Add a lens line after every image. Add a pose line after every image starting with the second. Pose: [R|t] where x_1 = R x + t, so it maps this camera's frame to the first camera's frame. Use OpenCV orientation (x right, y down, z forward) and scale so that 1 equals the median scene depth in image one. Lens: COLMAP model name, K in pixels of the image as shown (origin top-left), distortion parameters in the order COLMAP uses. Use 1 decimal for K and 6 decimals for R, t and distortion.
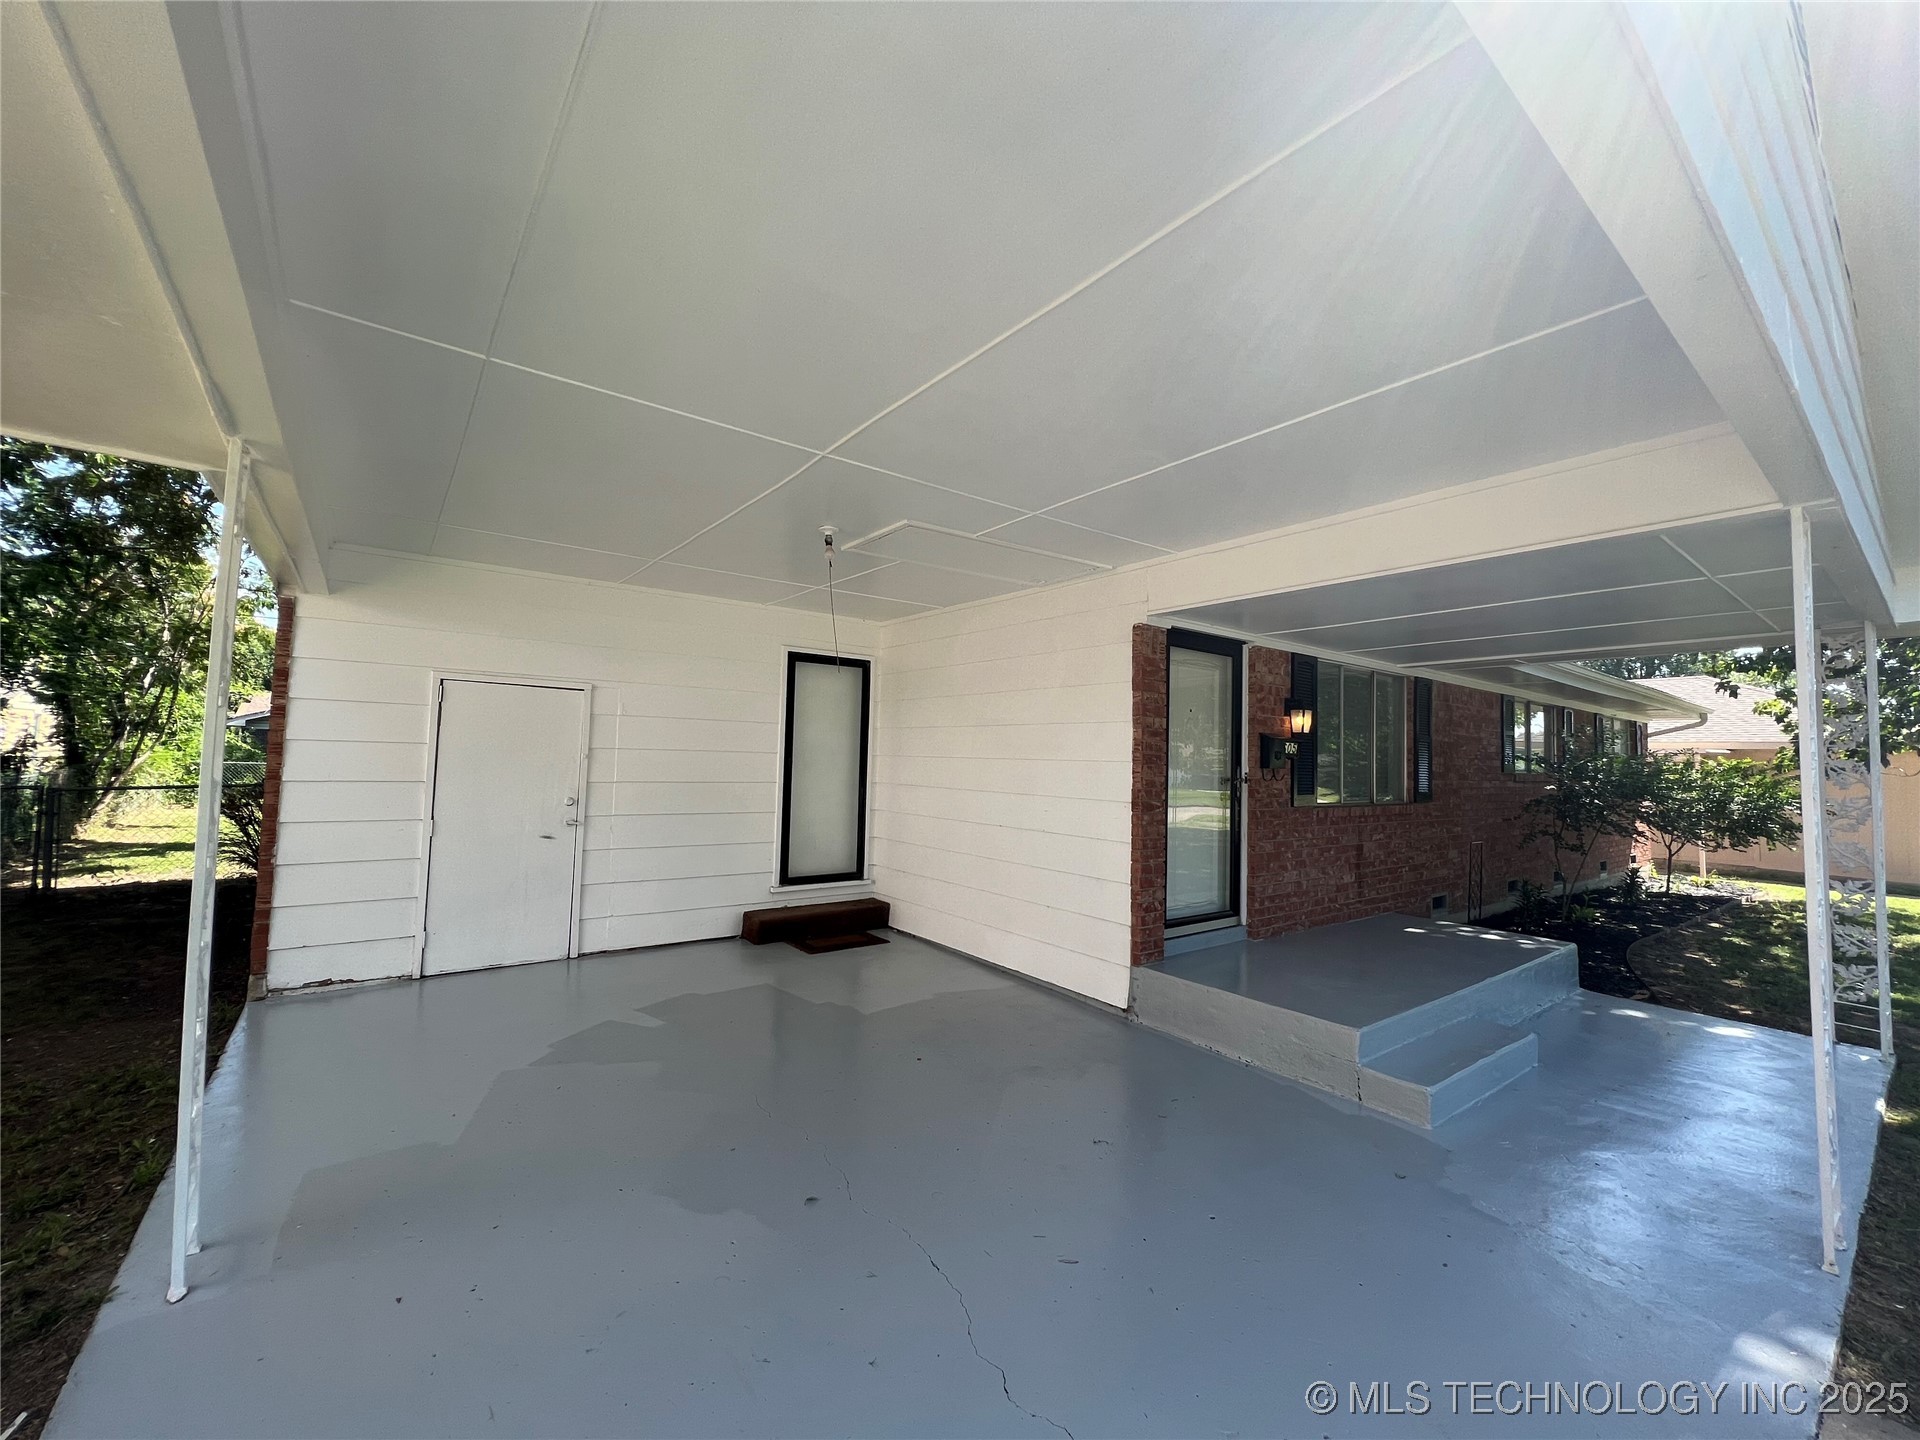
lens RADIAL K [[765.2, 0, 960.0], [0, 765.2, 720.0], [0, 0, 1]] dist [-0.002406, -0.000349]
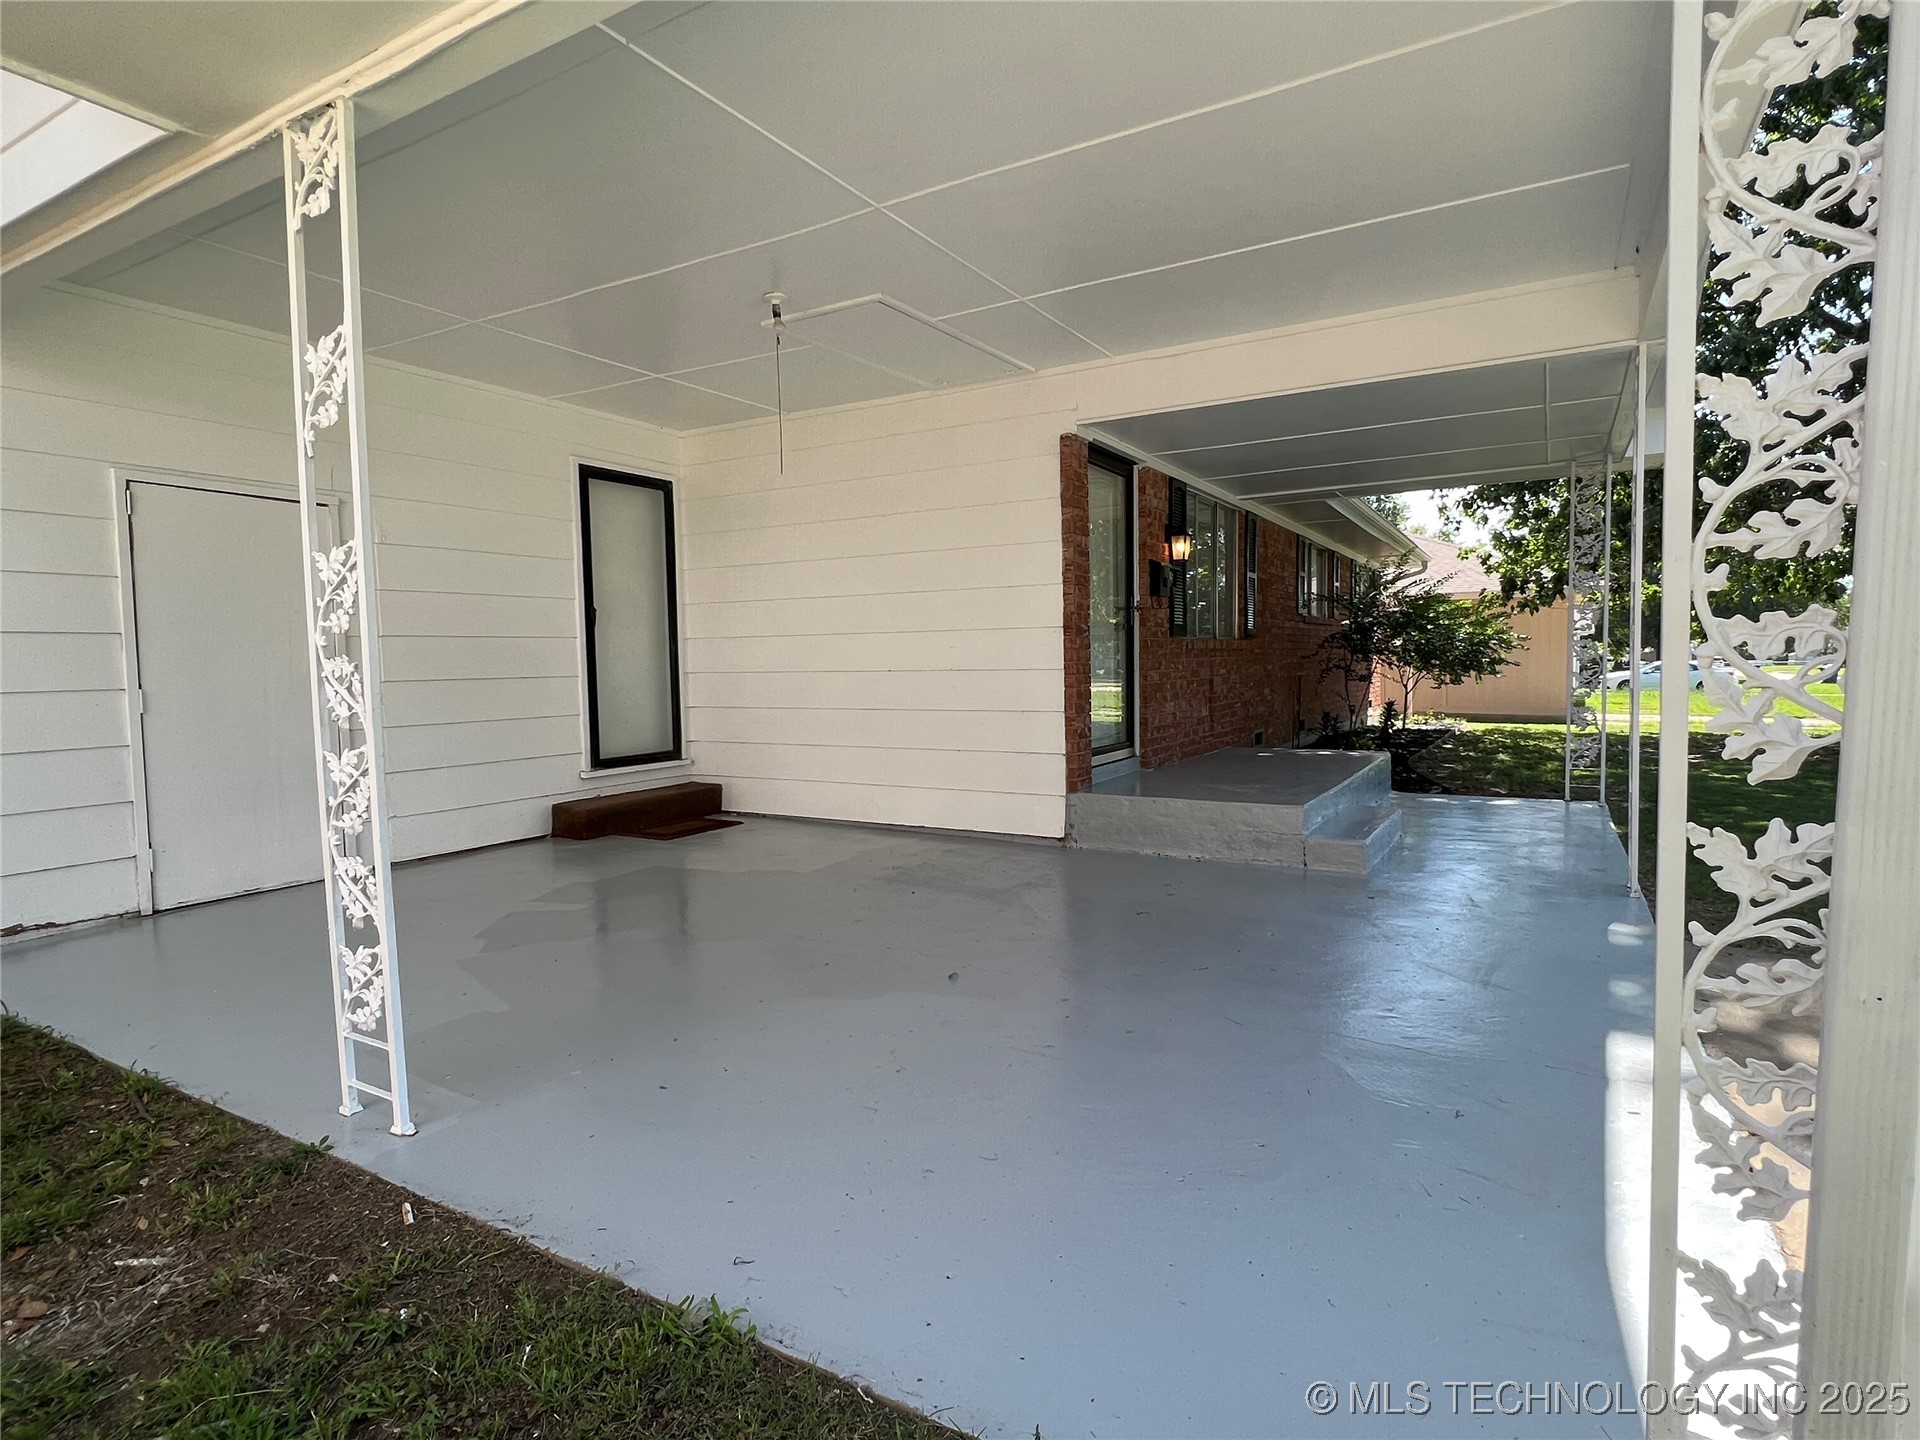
lens RADIAL K [[1005.7, 0, 960.0], [0, 1005.7, 720.0], [0, 0, 1]] dist [-0.000403, -0.000336]
pose [[0.925999, -0.066758, 0.371577, -0.307629], [0.022468, 0.992242, 0.122277, 0.056782], [-0.376857, -0.104880, 0.920315, -0.096829]]
